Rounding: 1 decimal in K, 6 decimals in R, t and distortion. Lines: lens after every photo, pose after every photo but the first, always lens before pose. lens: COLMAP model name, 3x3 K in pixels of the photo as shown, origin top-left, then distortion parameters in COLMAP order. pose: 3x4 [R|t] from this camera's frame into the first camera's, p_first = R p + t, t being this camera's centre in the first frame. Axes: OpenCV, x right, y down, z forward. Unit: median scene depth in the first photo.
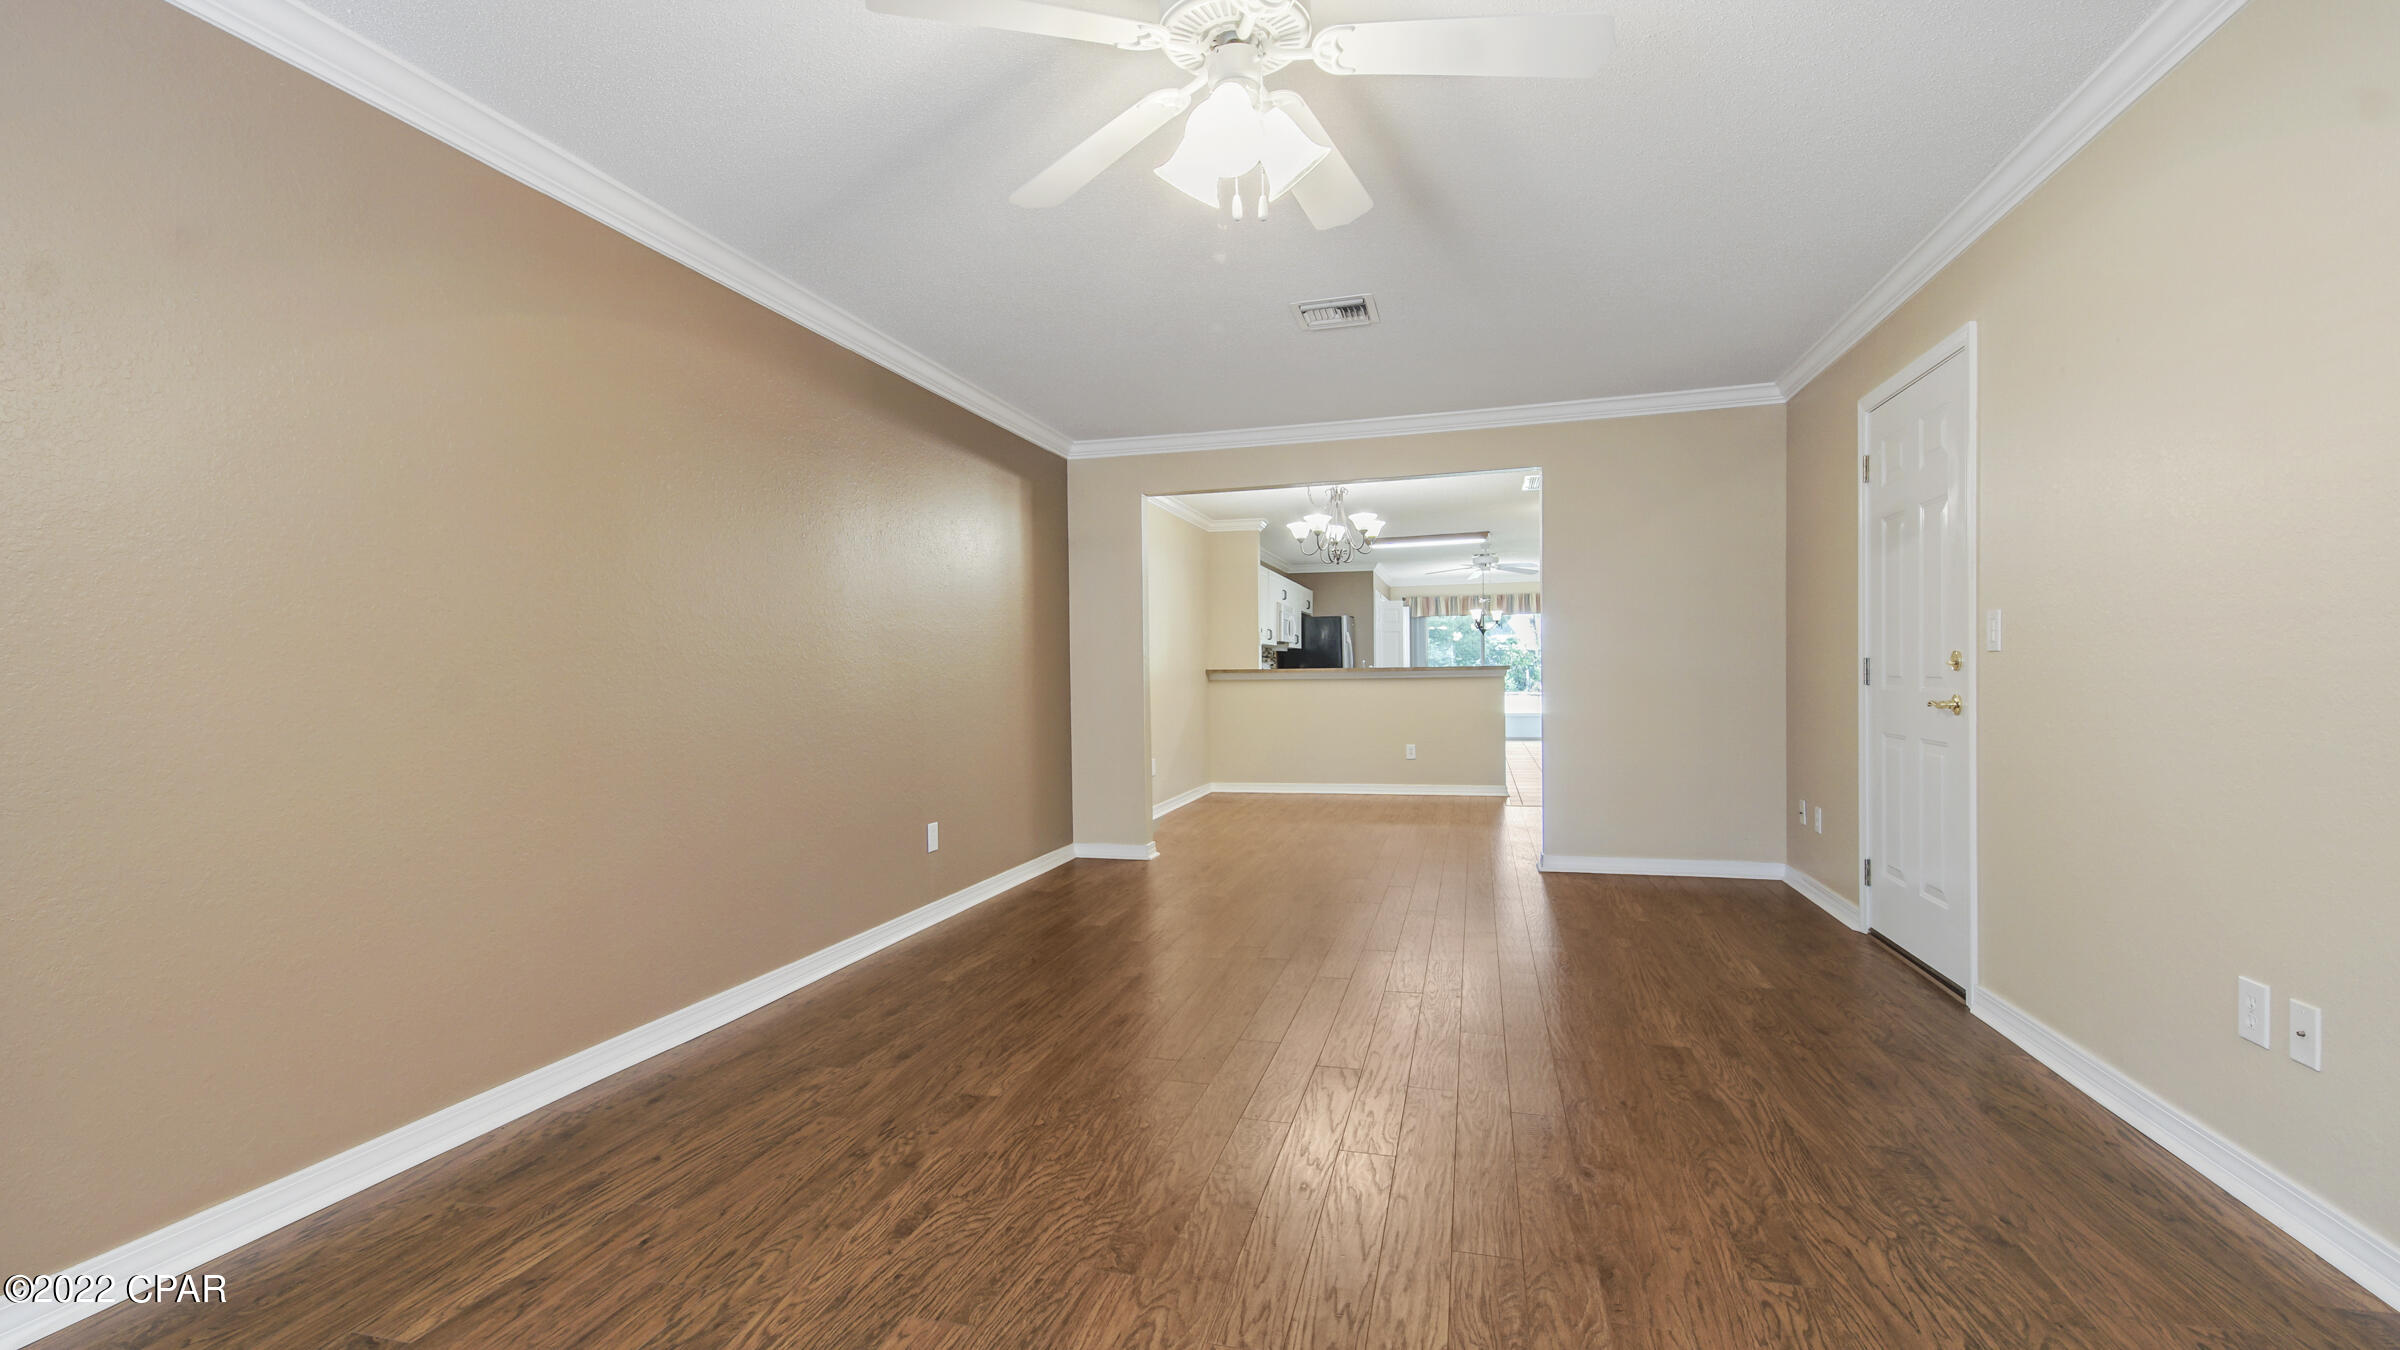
lens RADIAL K [[1050.6, 0, 1199.6], [0, 1050.6, 689.9], [0, 0, 1]] dist [0.028028, -0.013922]
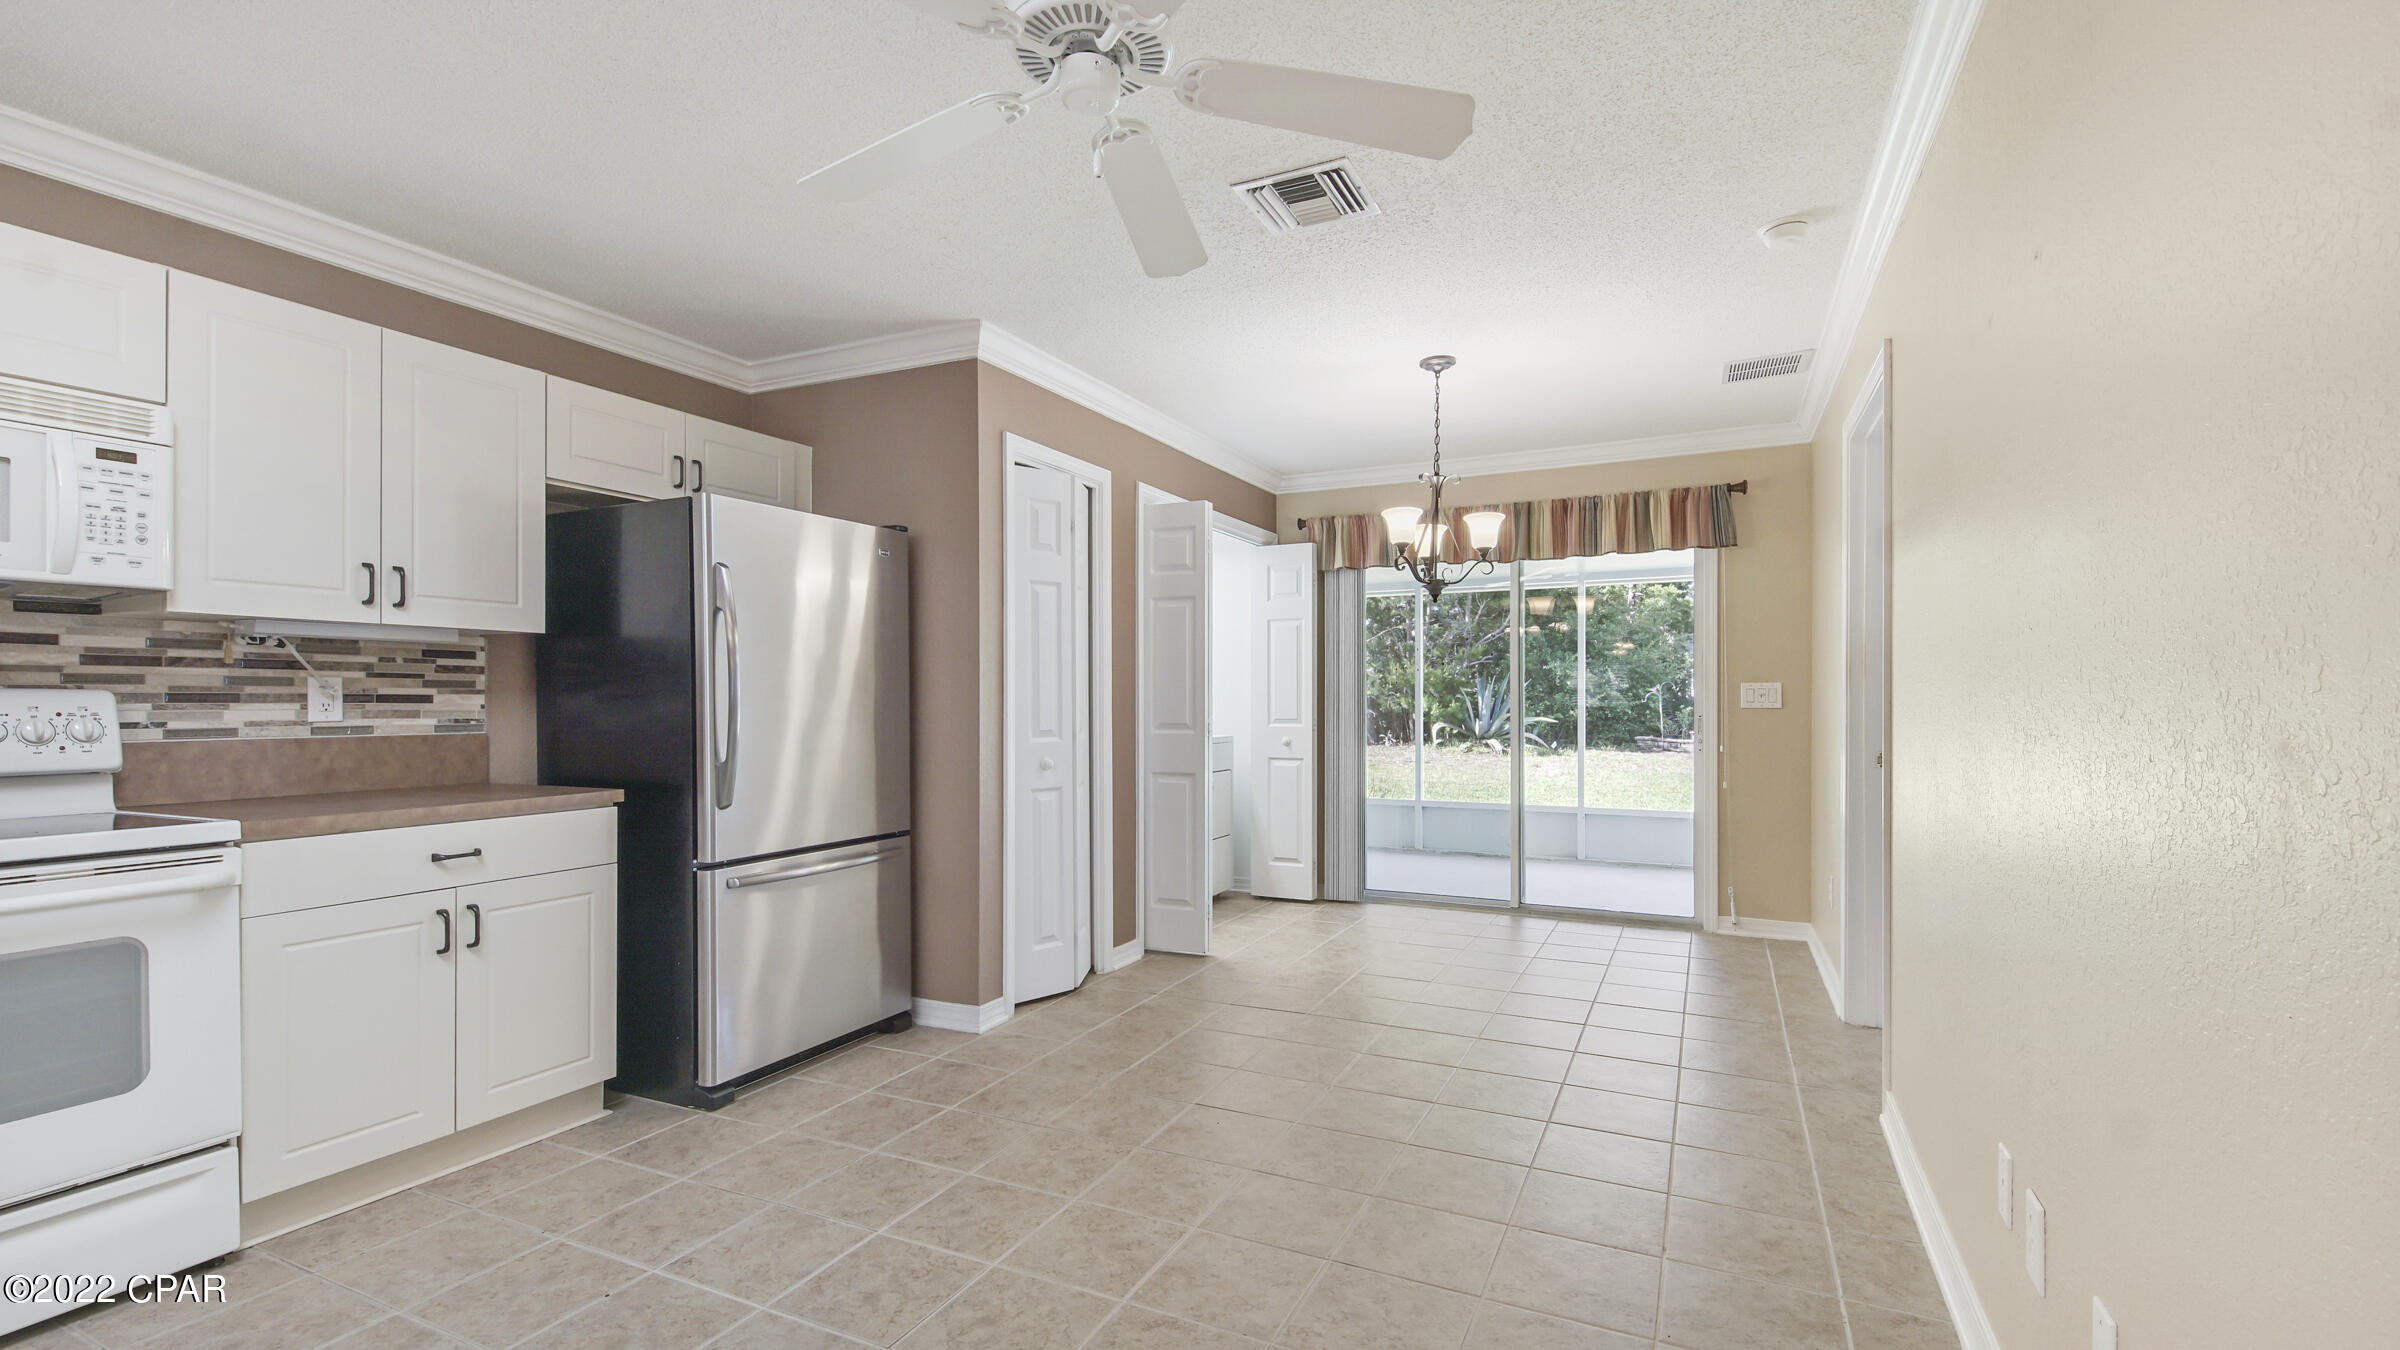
lens RADIAL K [[1050.6, 0, 1199.6], [0, 1050.6, 689.9], [0, 0, 1]] dist [0.028028, -0.013922]
pose [[0.979776, 0.011119, -0.199787, 0.291832], [-0.015666, 0.999653, -0.021192, -0.023361], [0.199482, 0.023893, 0.979610, 0.780555]]
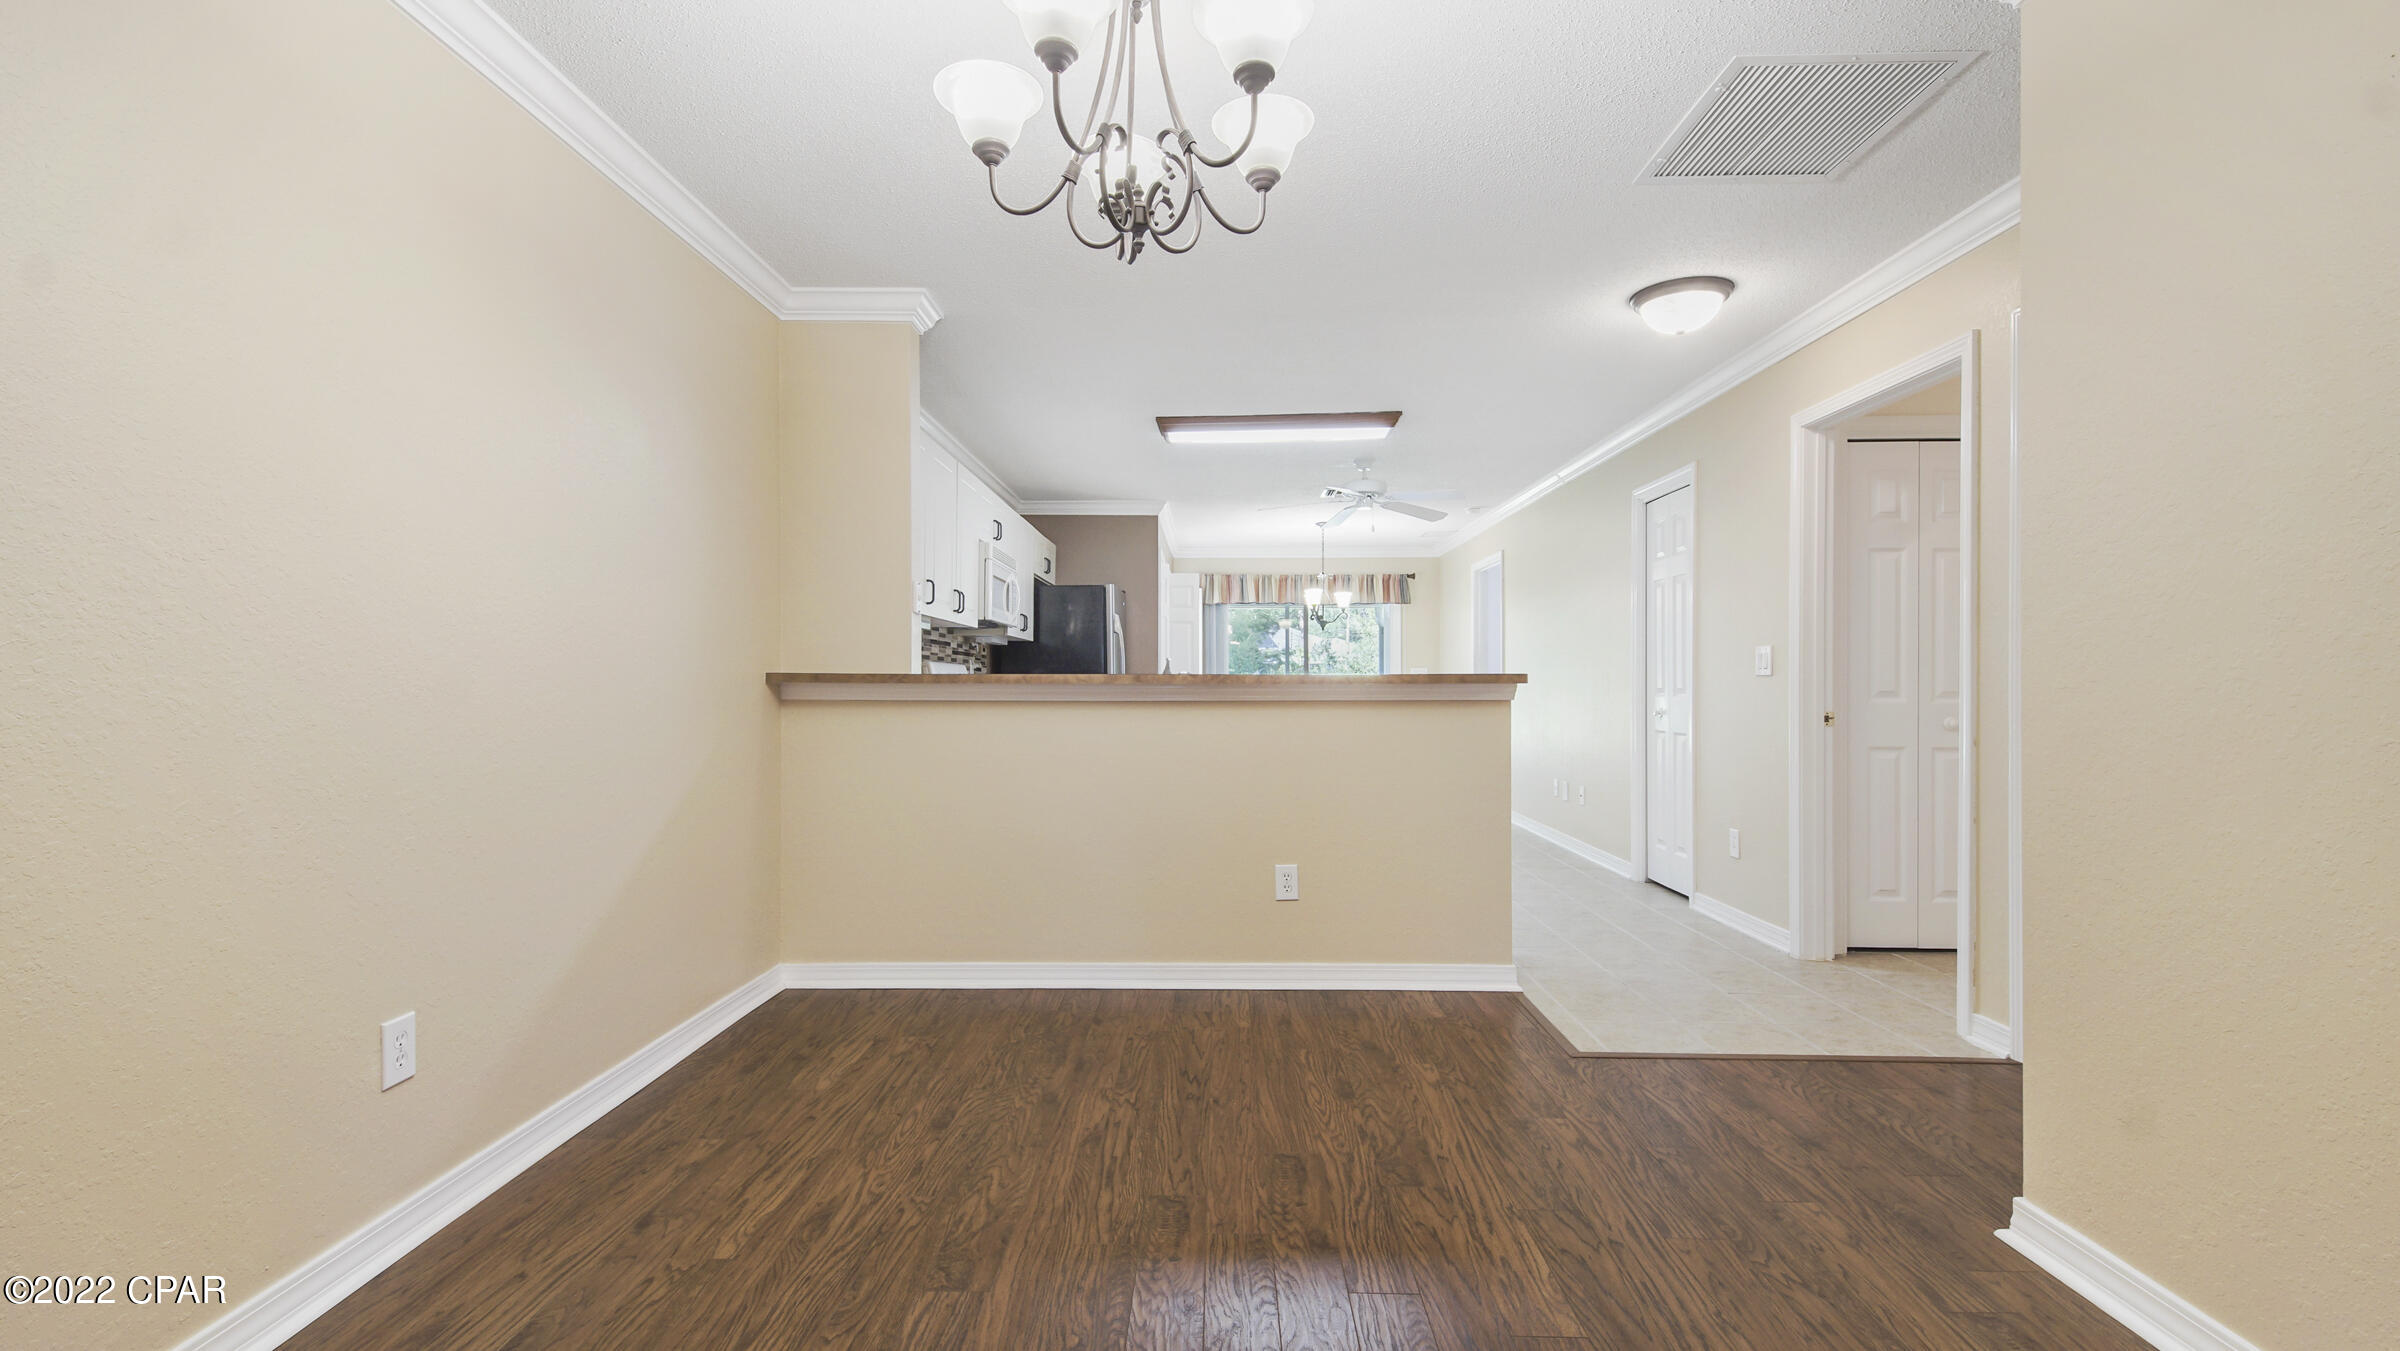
lens RADIAL K [[1050.6, 0, 1199.6], [0, 1050.6, 690.4], [0, 0, 1]] dist [0.028028, -0.013922]
pose [[0.972189, 0.009493, 0.234006, 0.051354], [-0.006638, 0.999894, -0.012988, -0.006587], [-0.234104, 0.011074, 0.972148, 0.431605]]
